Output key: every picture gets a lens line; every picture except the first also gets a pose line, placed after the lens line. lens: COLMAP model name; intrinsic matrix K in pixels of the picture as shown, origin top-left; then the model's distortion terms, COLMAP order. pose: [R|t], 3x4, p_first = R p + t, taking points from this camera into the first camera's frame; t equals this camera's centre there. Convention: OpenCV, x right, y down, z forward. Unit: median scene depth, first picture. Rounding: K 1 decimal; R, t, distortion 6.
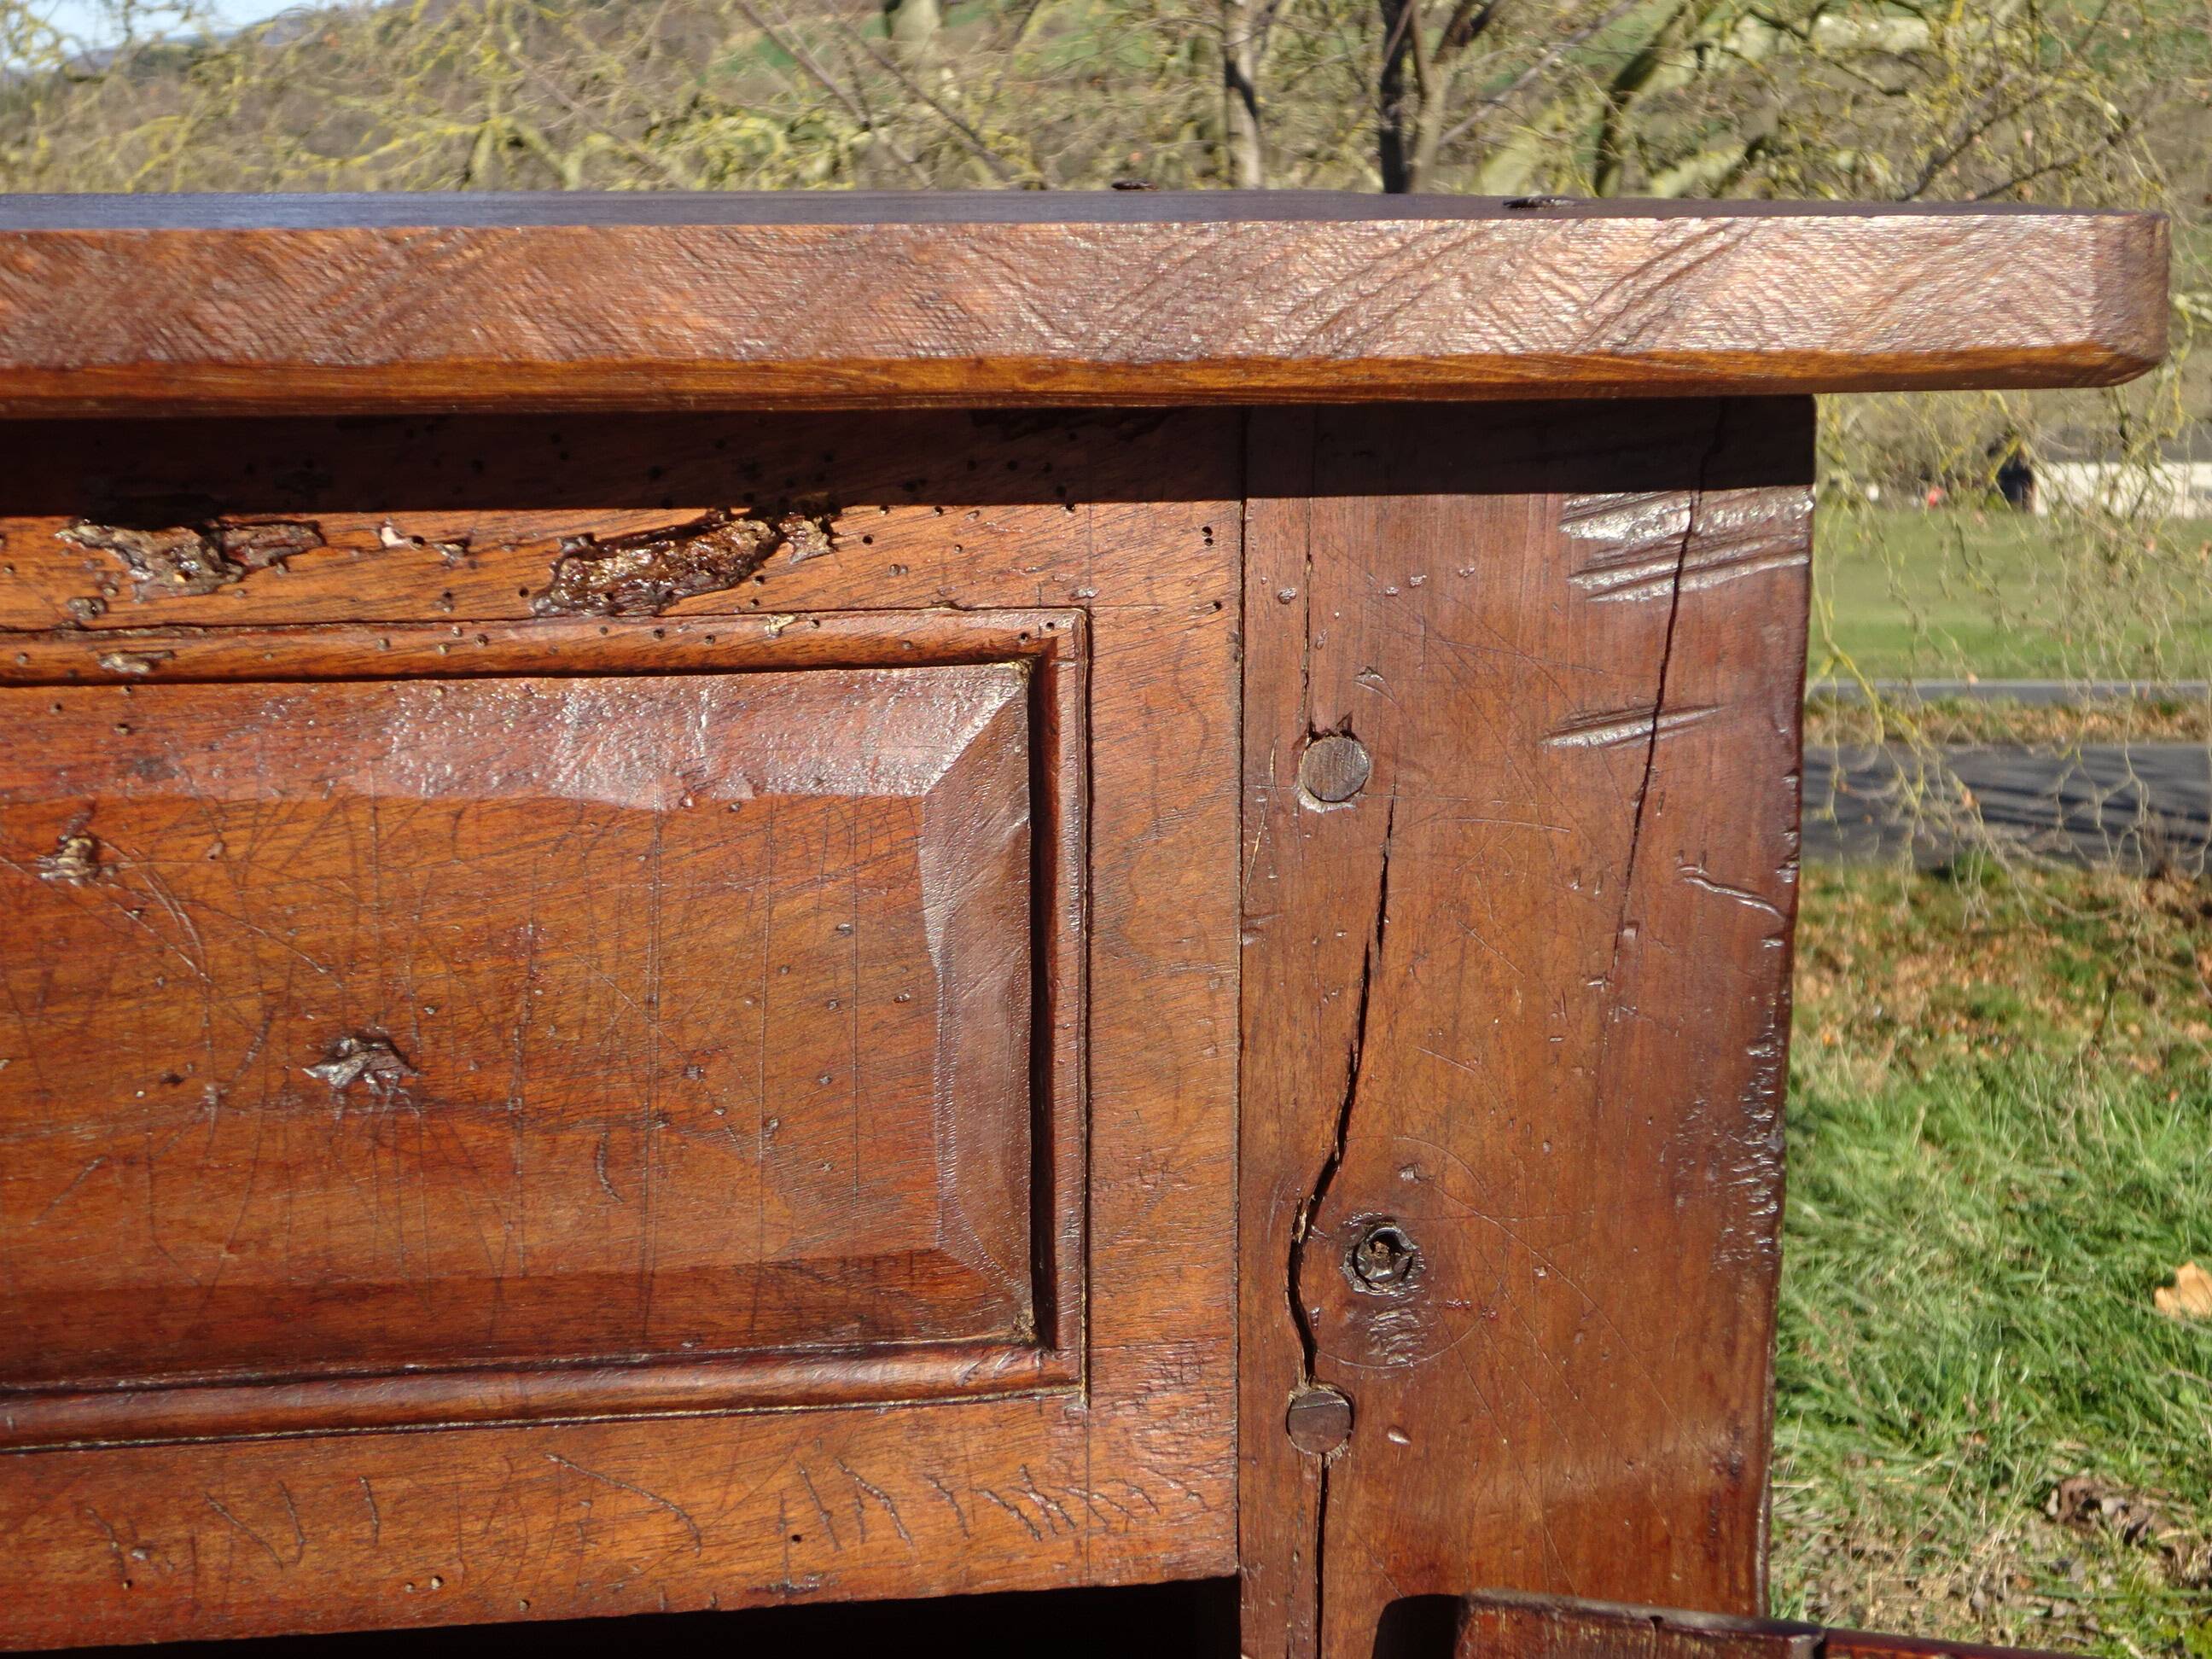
lens RADIAL K [[3781.9, 0, 1113.9], [0, 3781.9, 835.0], [0, 0, 1]] dist [0.008268, 0.070850]
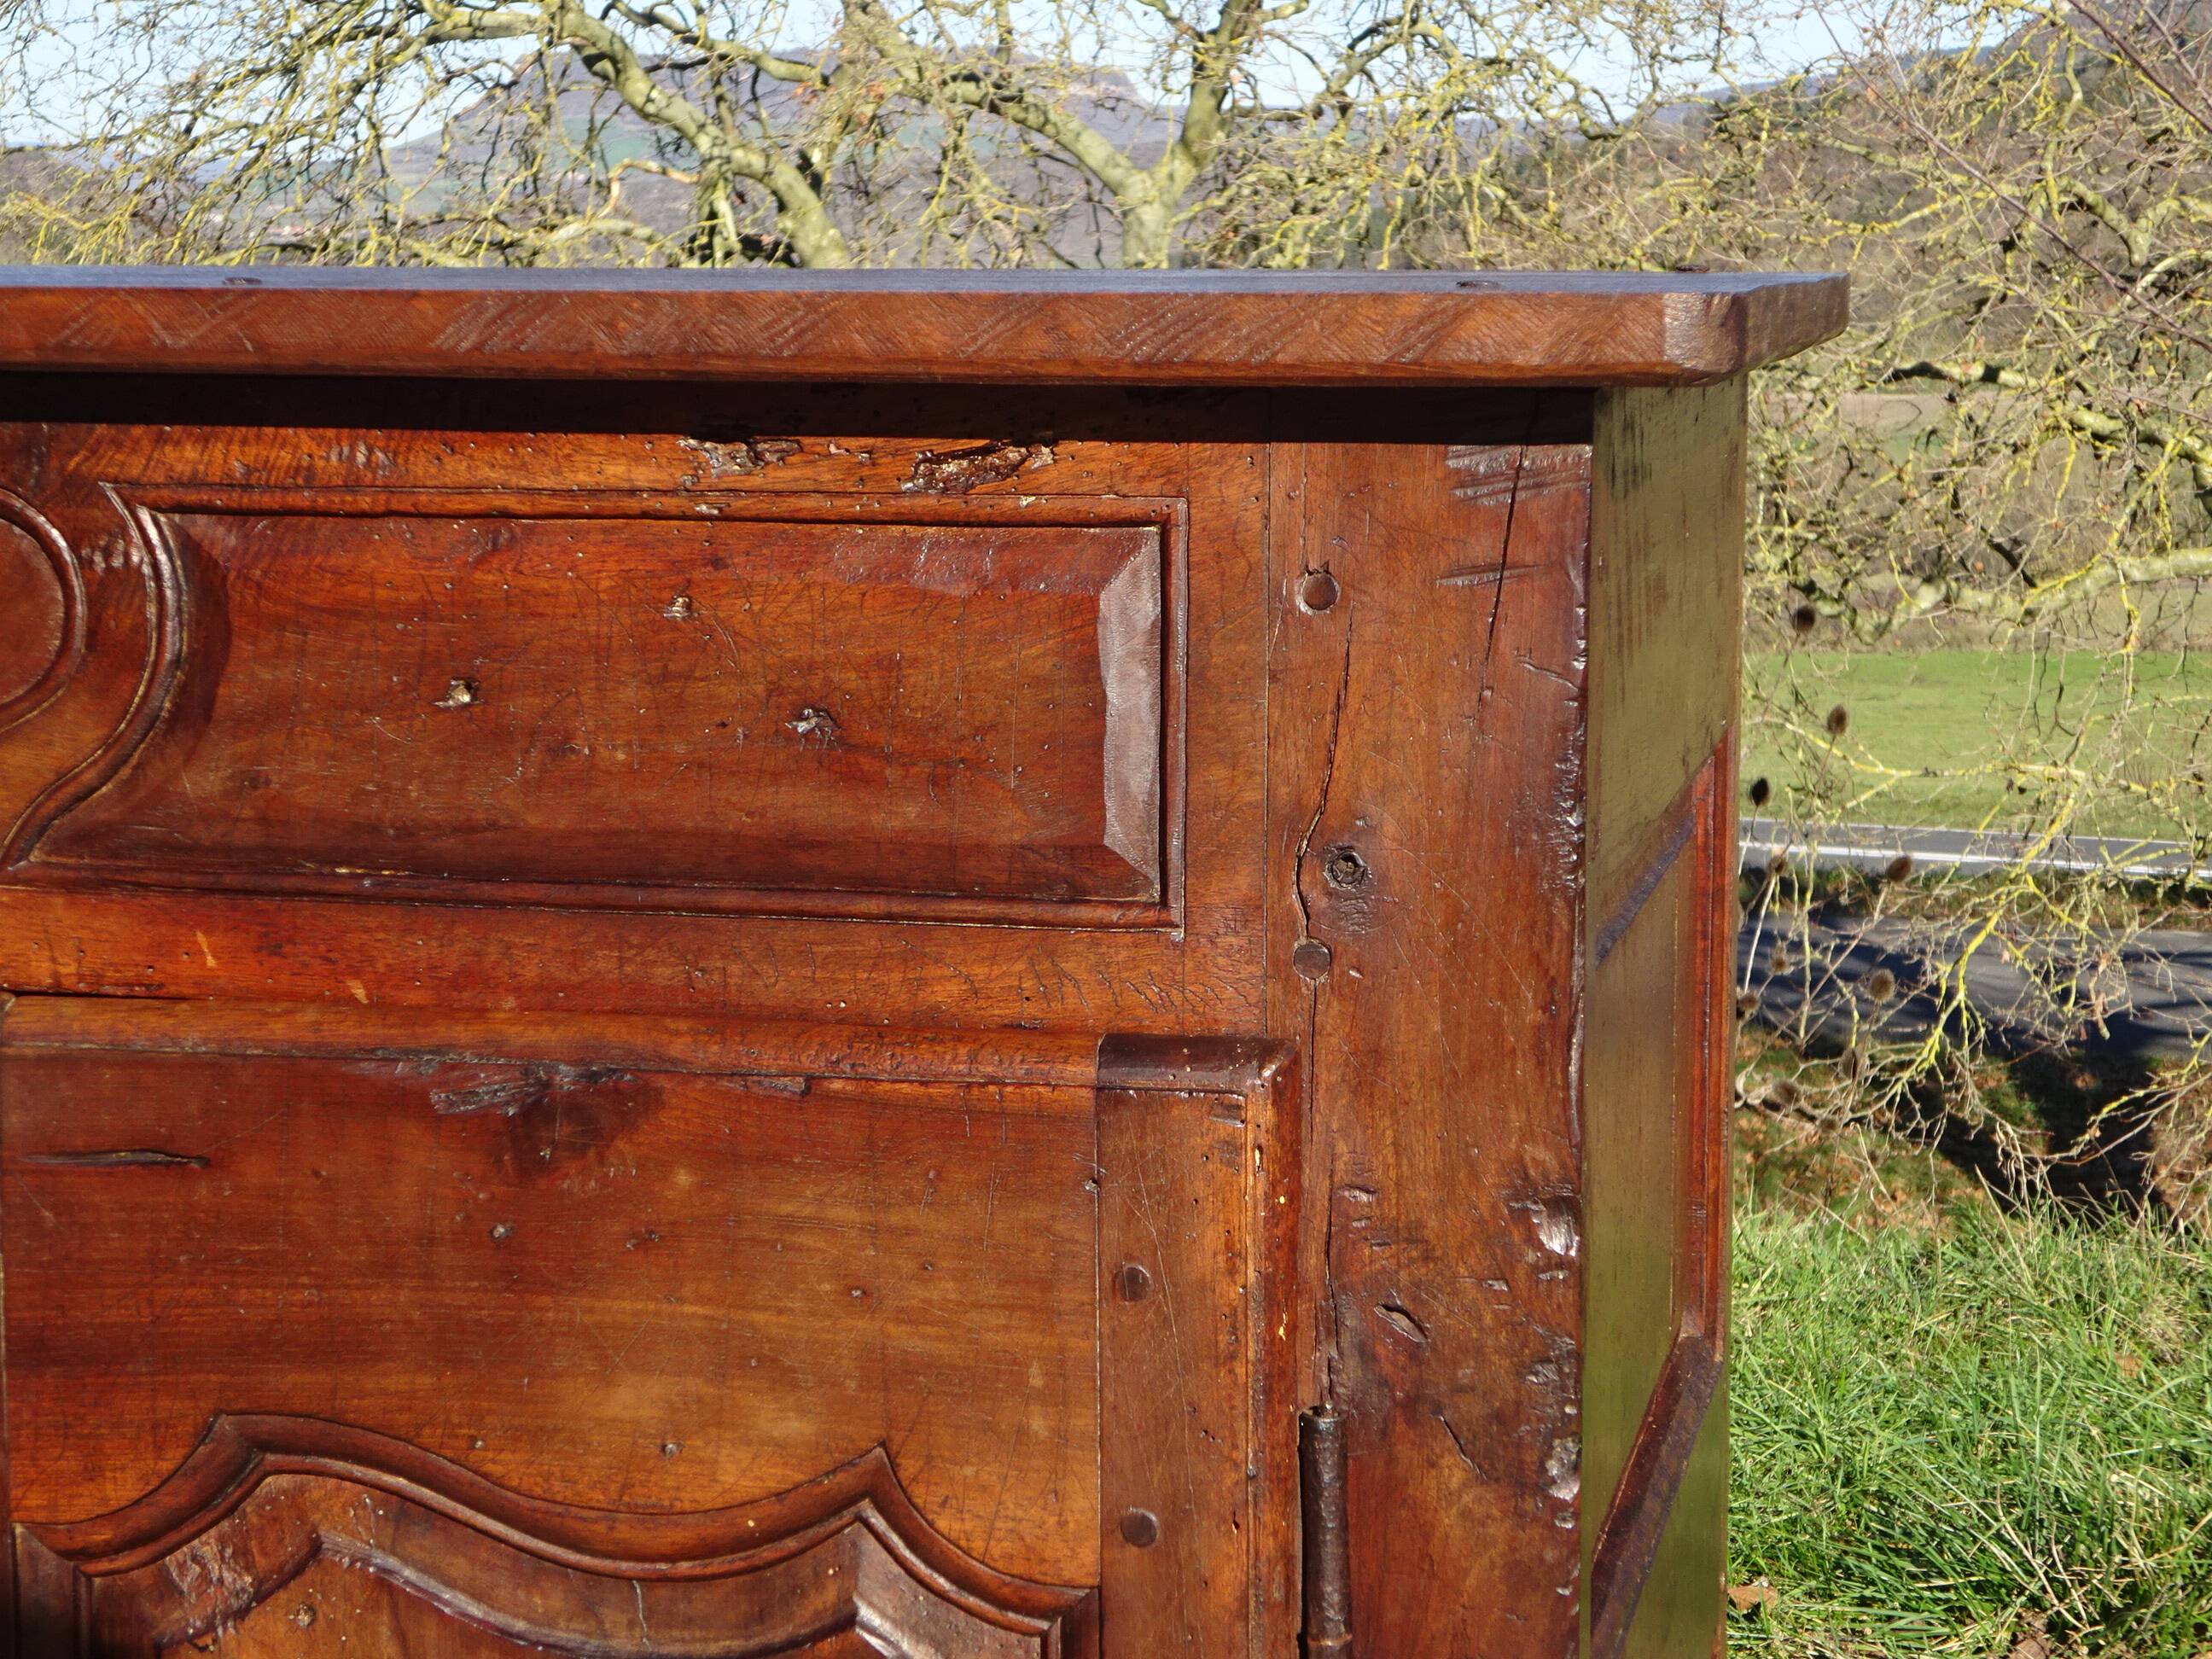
lens RADIAL K [[4460.4, 0, 1110.9], [0, 4460.4, 846.2], [0, 0, 1]] dist [0.007059, 0.037894]
pose [[0.928713, 0.054736, -0.366737, 0.774125], [-0.068581, 0.997337, -0.024819, 0.168236], [0.364401, 0.048201, 0.929994, -1.049609]]
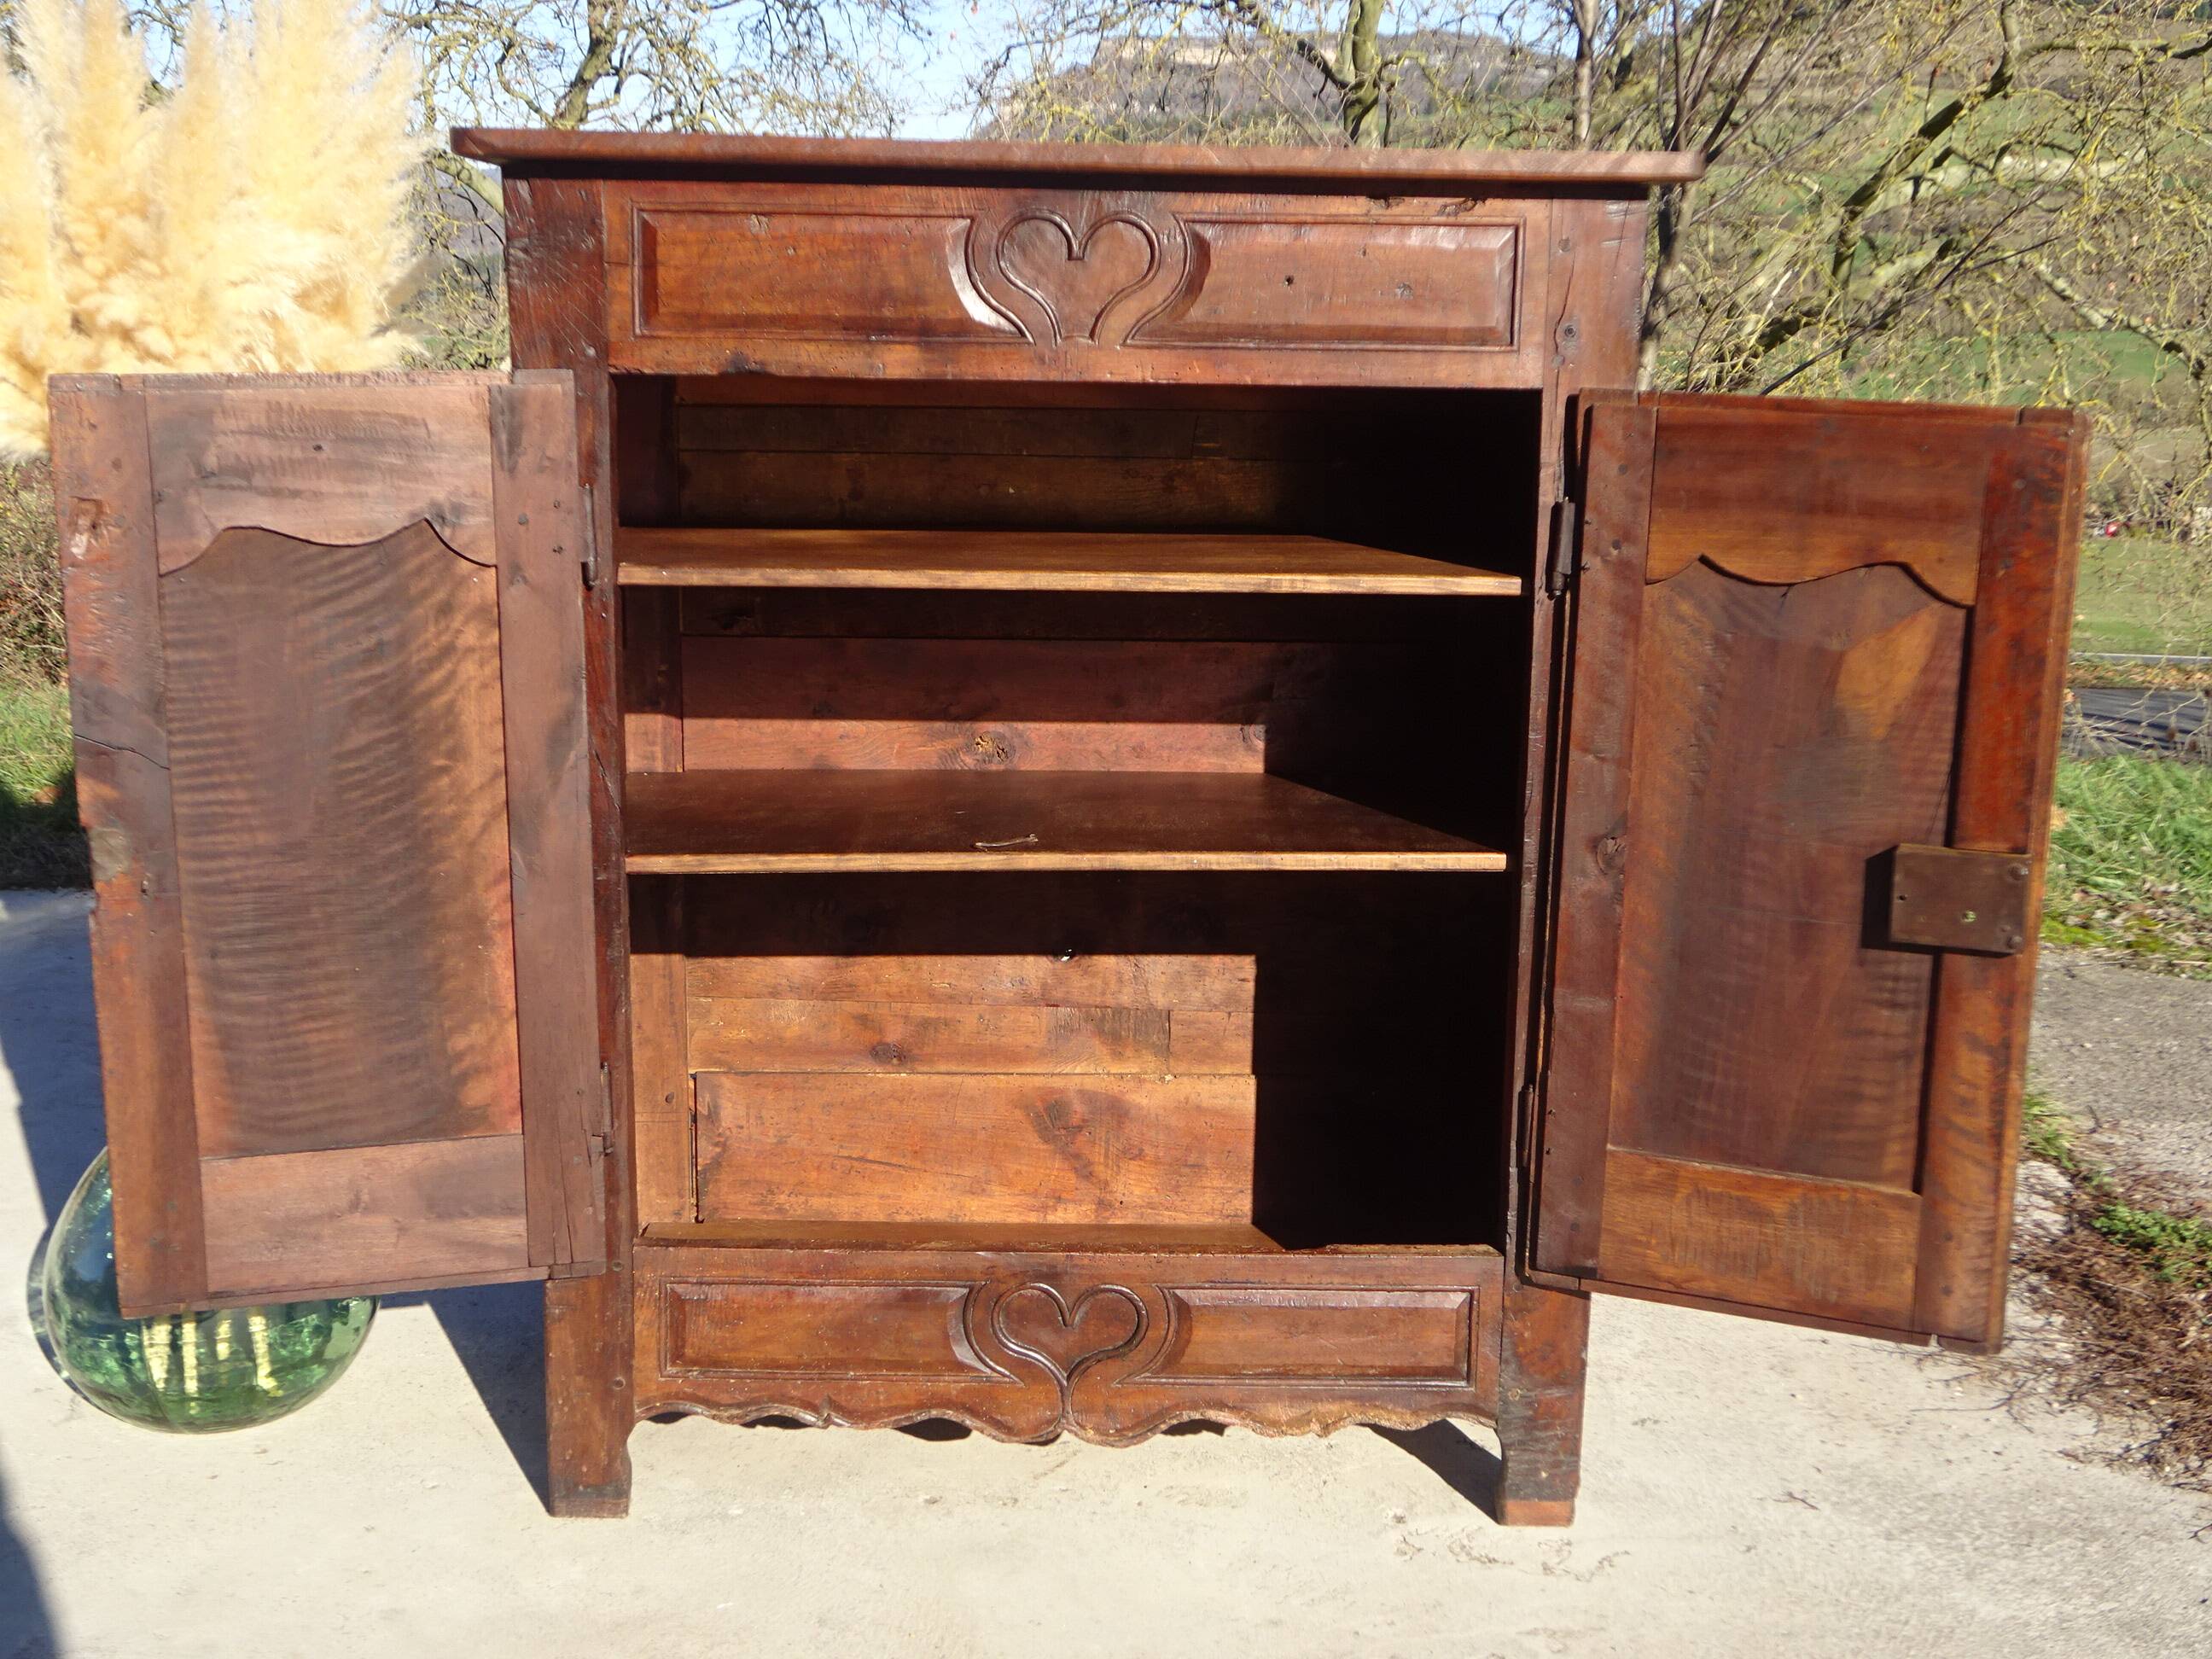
lens RADIAL K [[2767.5, 0, 1113.3], [0, 2767.5, 830.3], [0, 0, 1]] dist [0.031431, 0.074631]
pose [[0.990880, 0.044980, -0.127016, -0.052564], [-0.041641, 0.998717, 0.028820, 0.829233], [0.128149, -0.023268, 0.991482, -3.564596]]
